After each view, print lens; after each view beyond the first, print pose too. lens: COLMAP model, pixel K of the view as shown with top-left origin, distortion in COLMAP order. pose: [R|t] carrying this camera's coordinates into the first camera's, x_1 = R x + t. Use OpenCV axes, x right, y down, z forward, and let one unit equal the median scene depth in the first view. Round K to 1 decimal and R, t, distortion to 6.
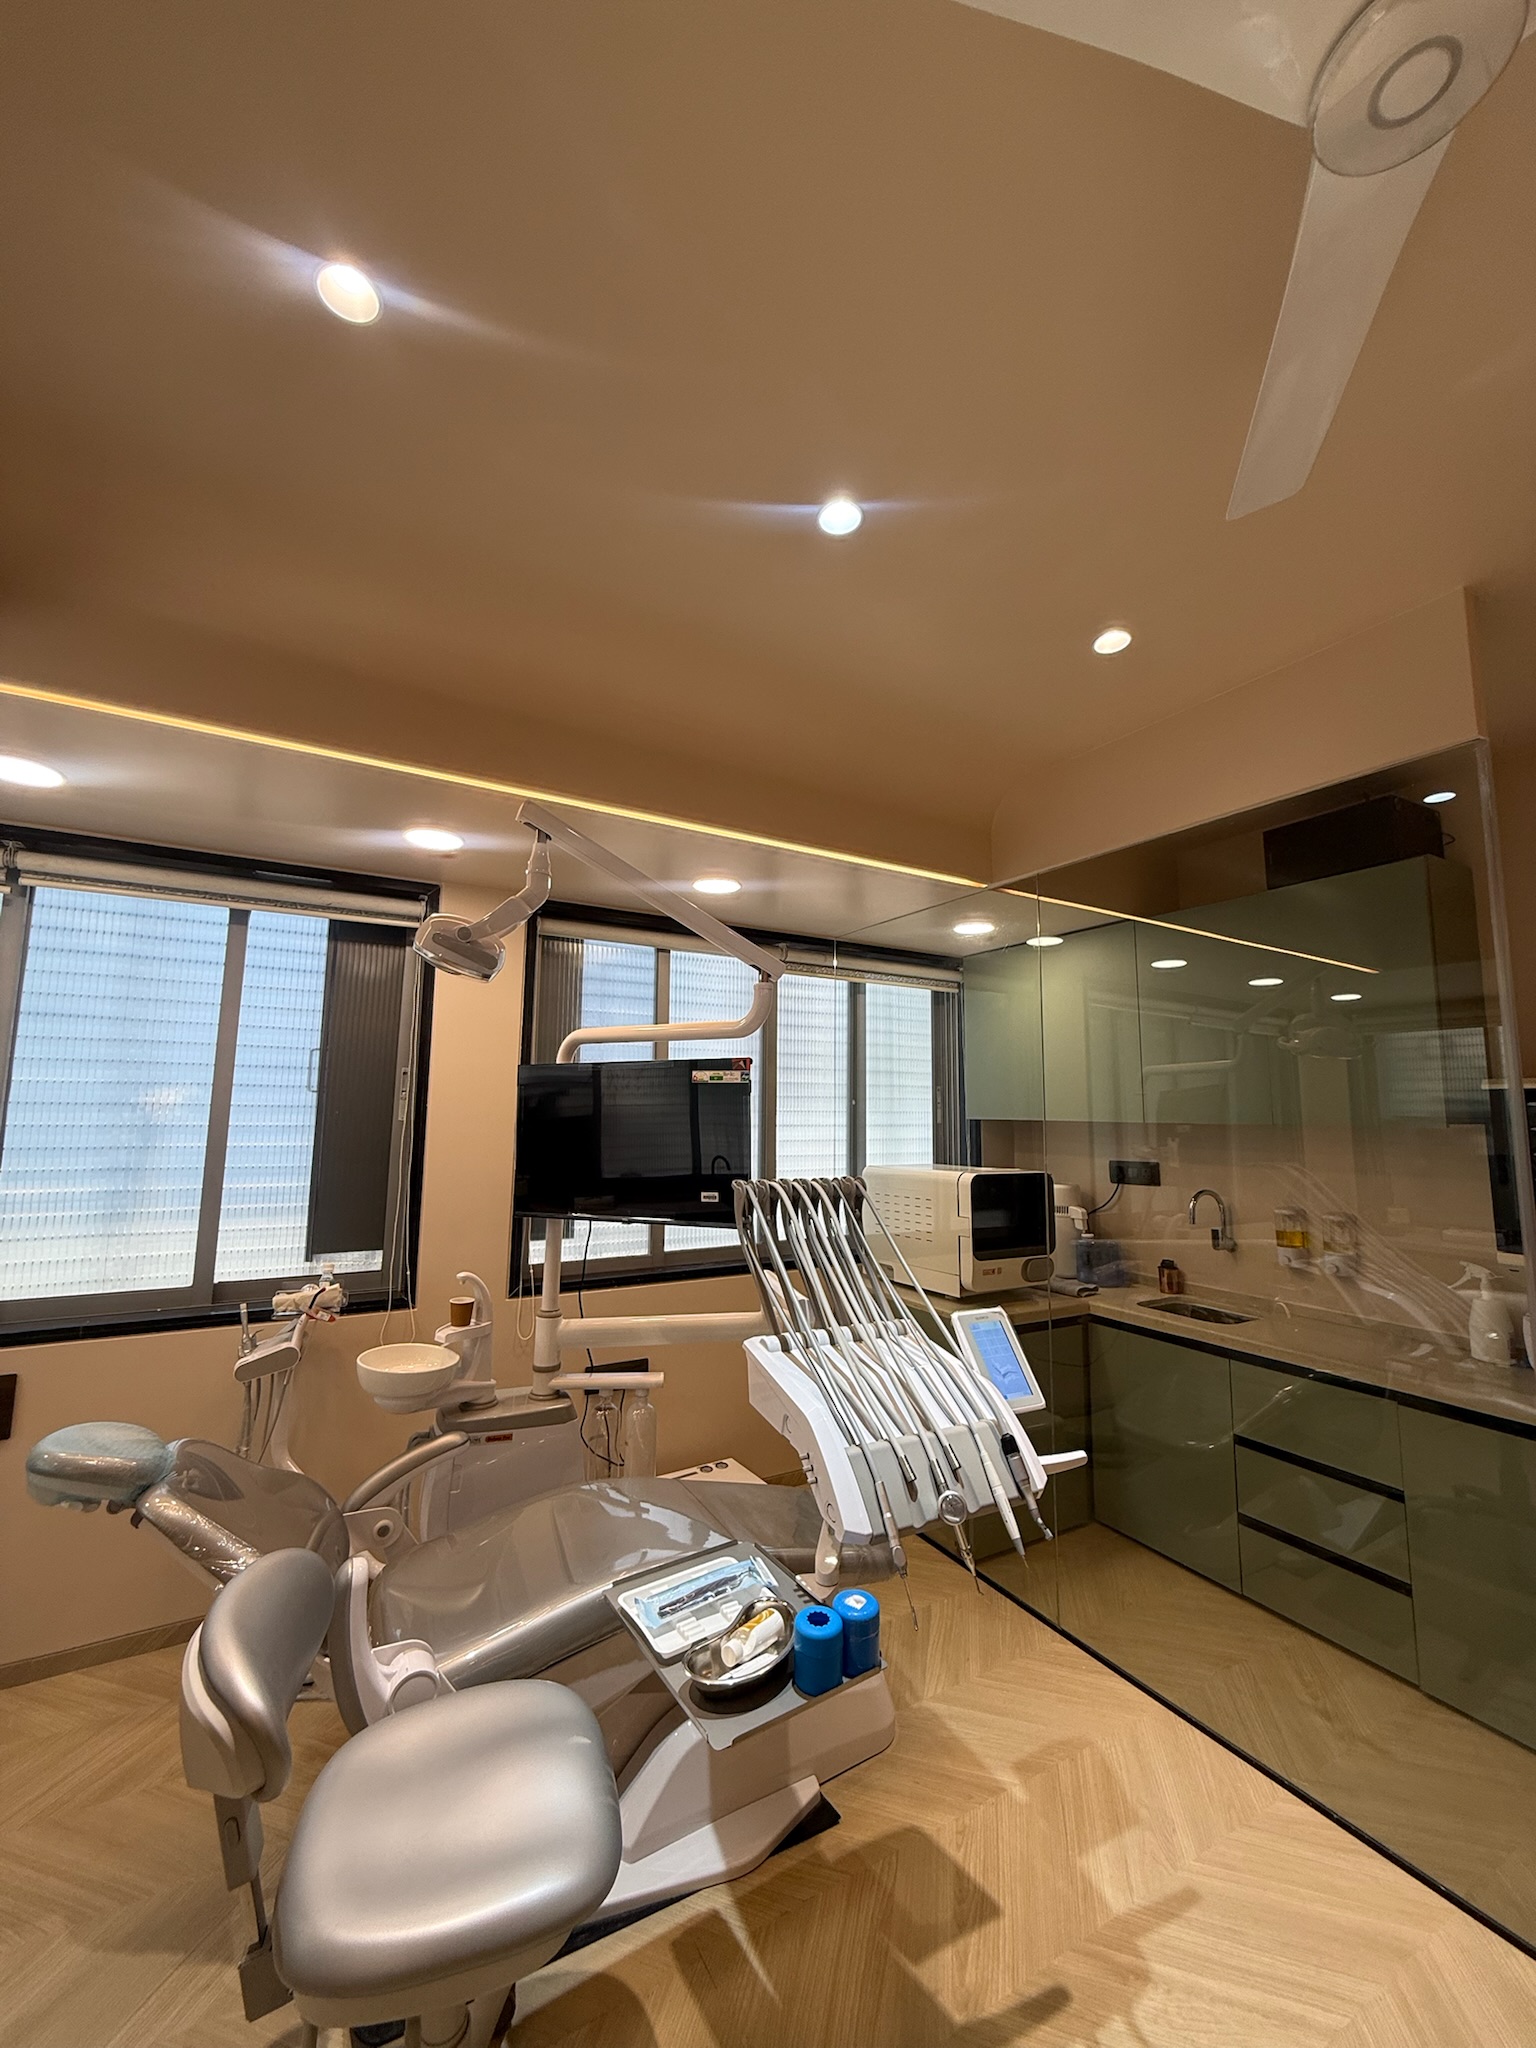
lens RADIAL K [[817.3, 0, 772.5], [0, 817.3, 1014.8], [0, 0, 1]] dist [0.000710, -0.000555]
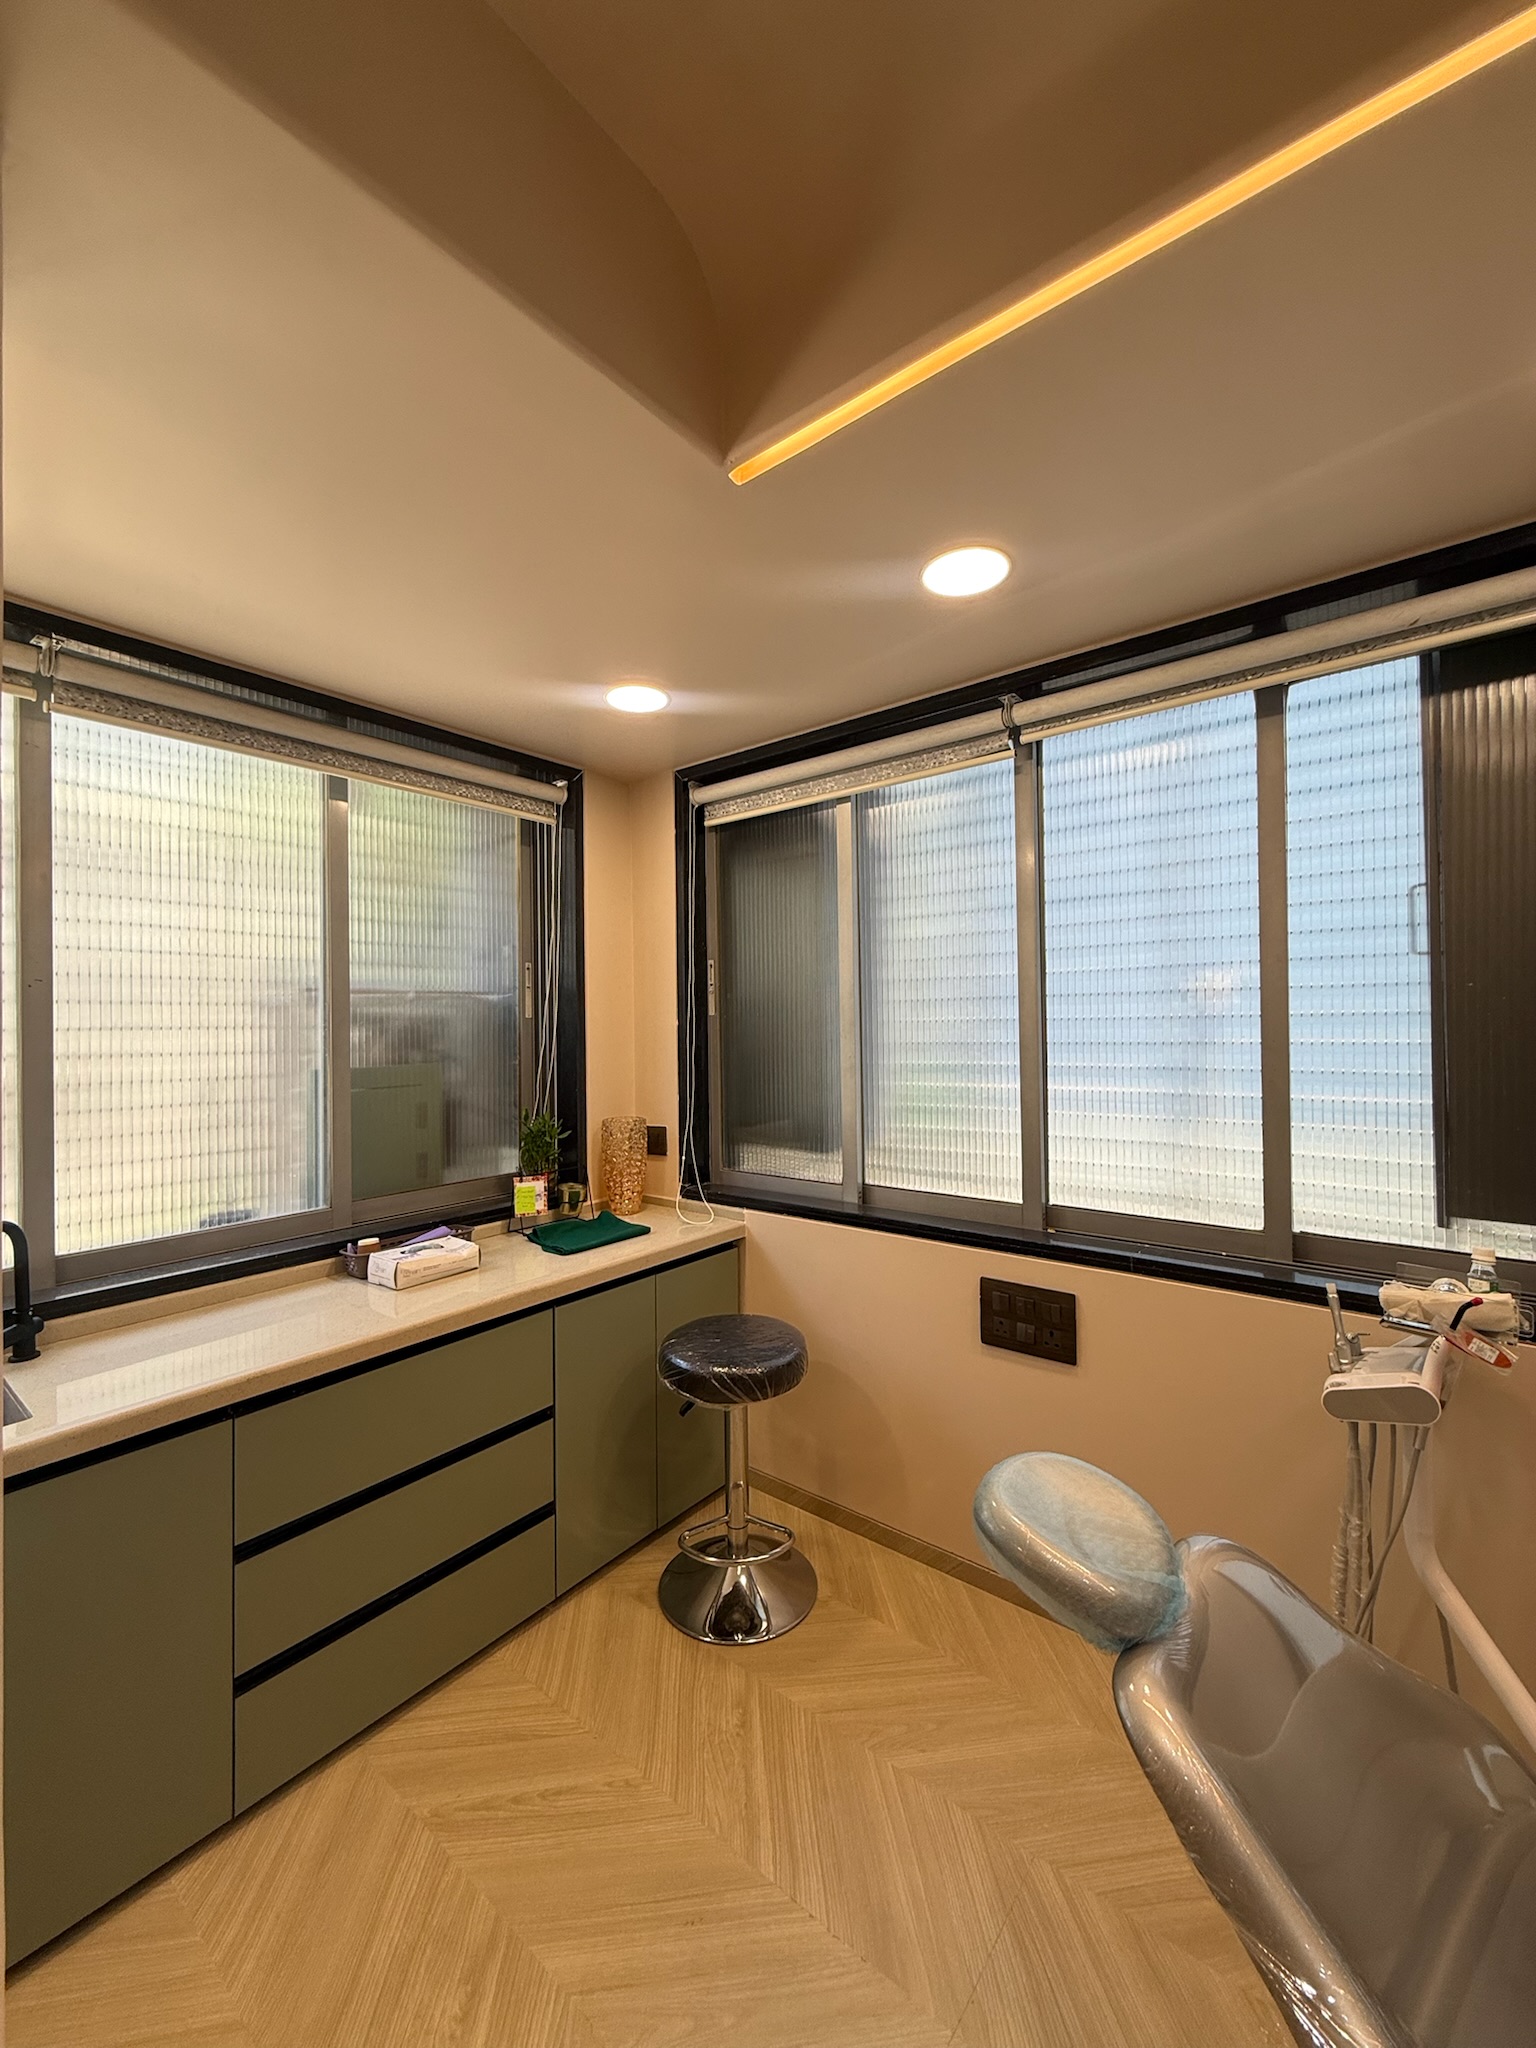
lens RADIAL K [[817.3, 0, 772.5], [0, 817.3, 1014.8], [0, 0, 1]] dist [0.000710, -0.000555]
pose [[0.368806, -0.030161, -0.929017, -0.219249], [0.129564, 0.991384, 0.019249, 0.082726], [0.920432, -0.127467, 0.369536, 0.405071]]
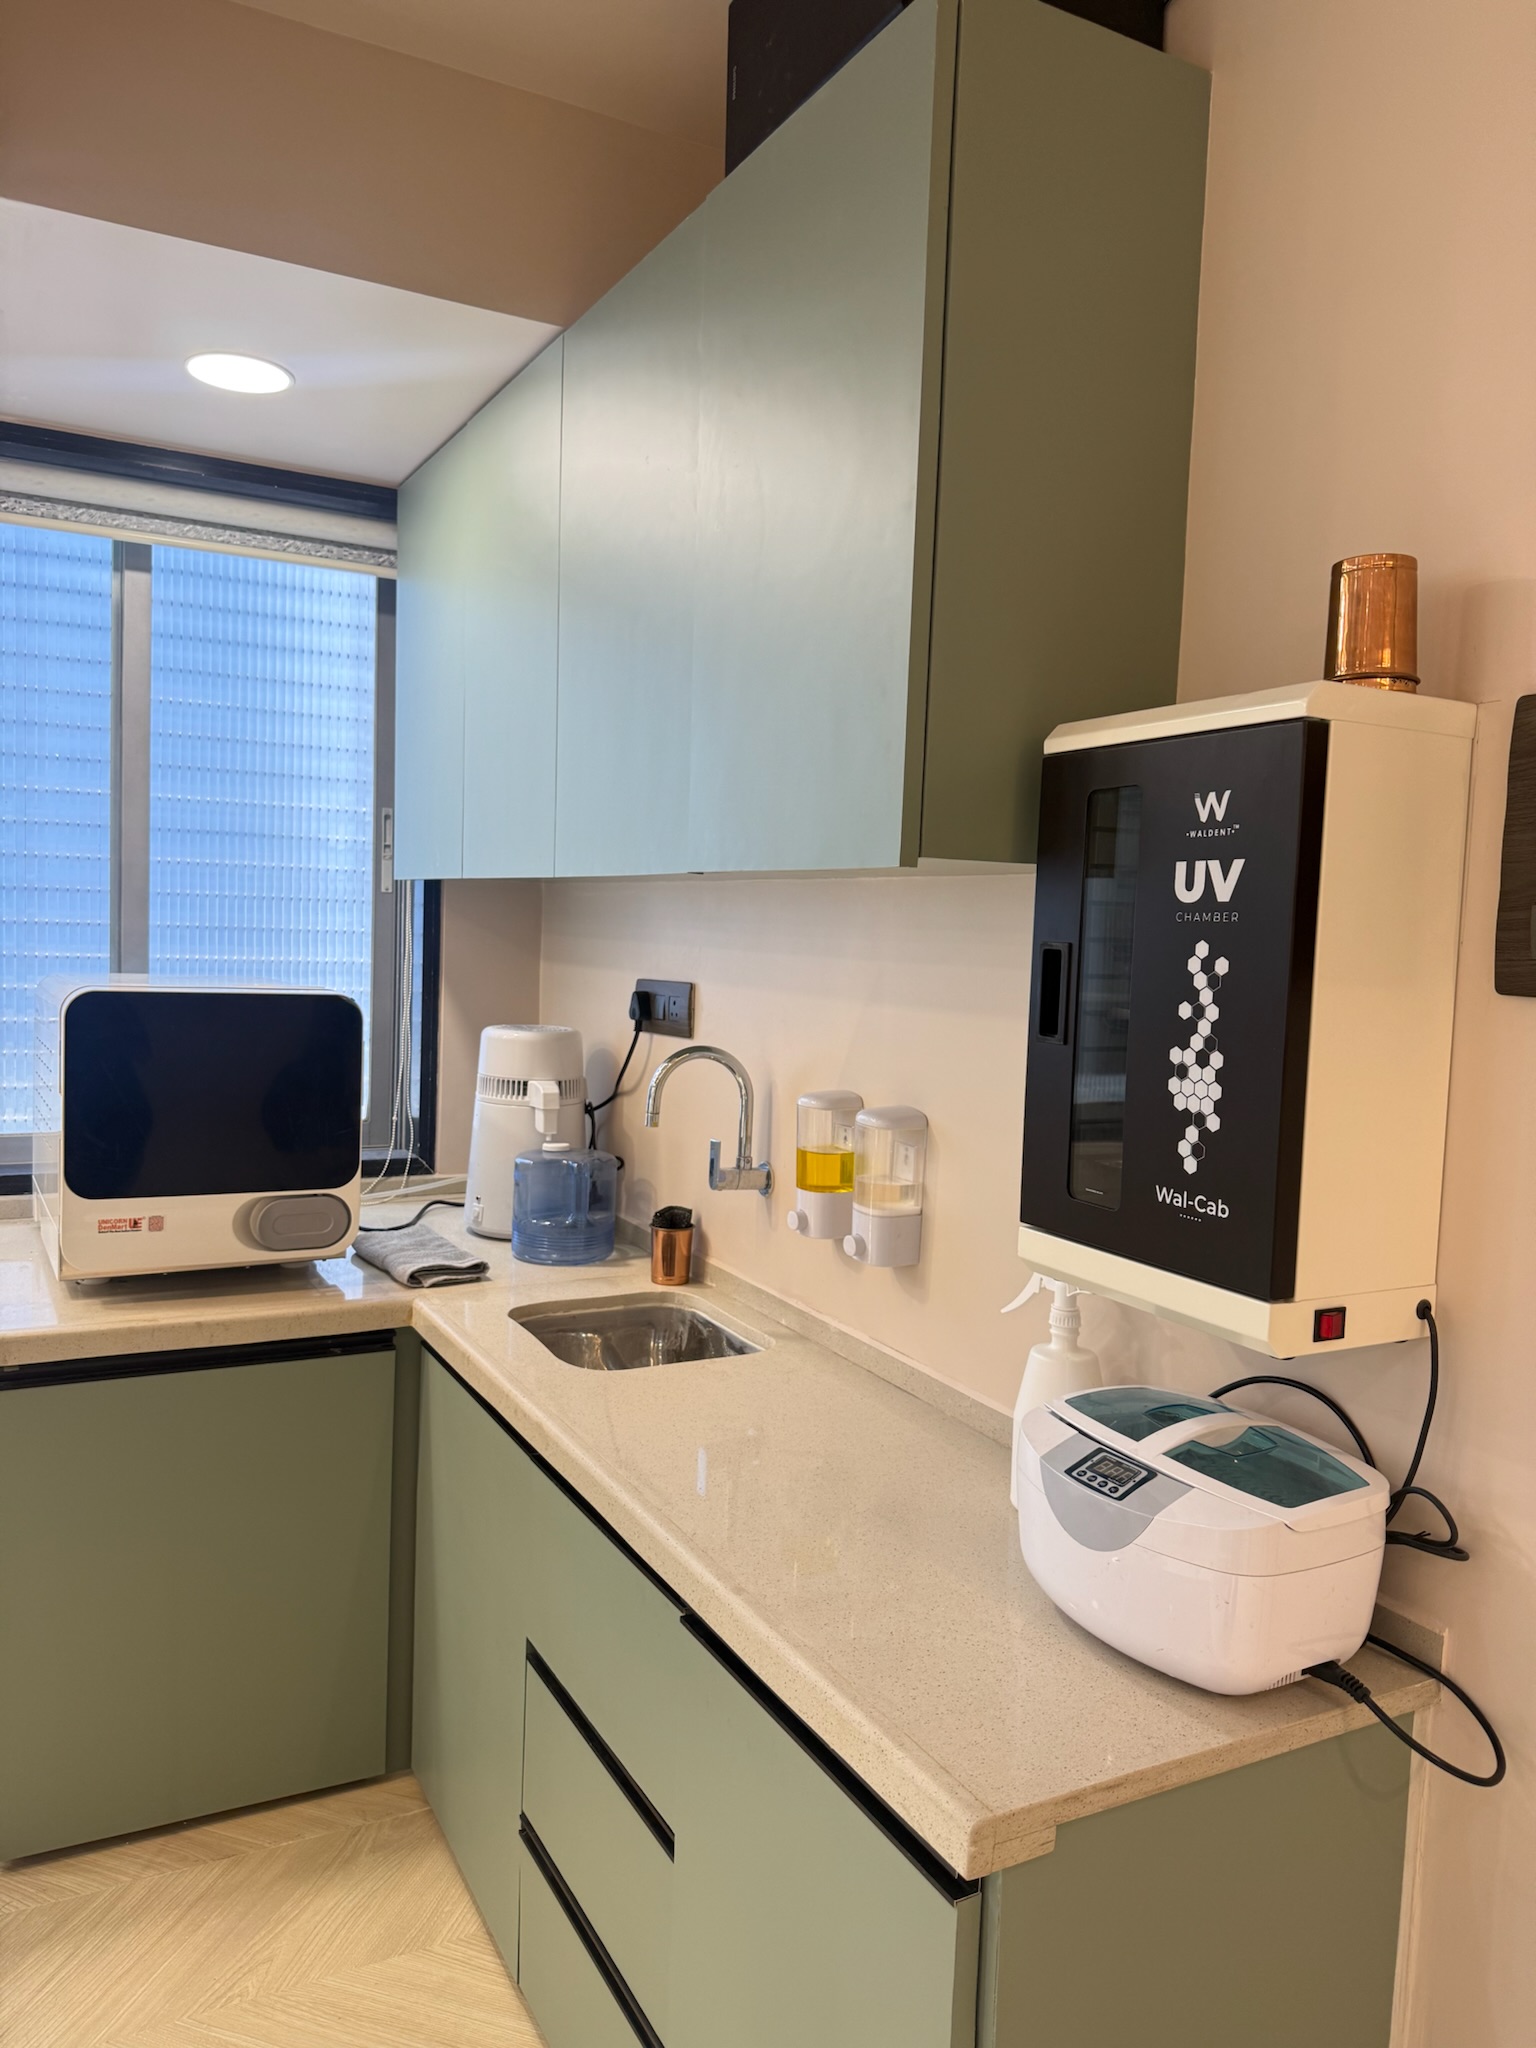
lens RADIAL K [[1470.9, 0, 768.0], [0, 1470.9, 1024.0], [0, 0, 1]] dist [-0.000388, -0.002499]
pose [[0.999218, 0.026905, -0.028979, 0.808499], [-0.020861, 0.981232, 0.191701, 0.089688], [0.033593, -0.190946, 0.981025, 0.408141]]
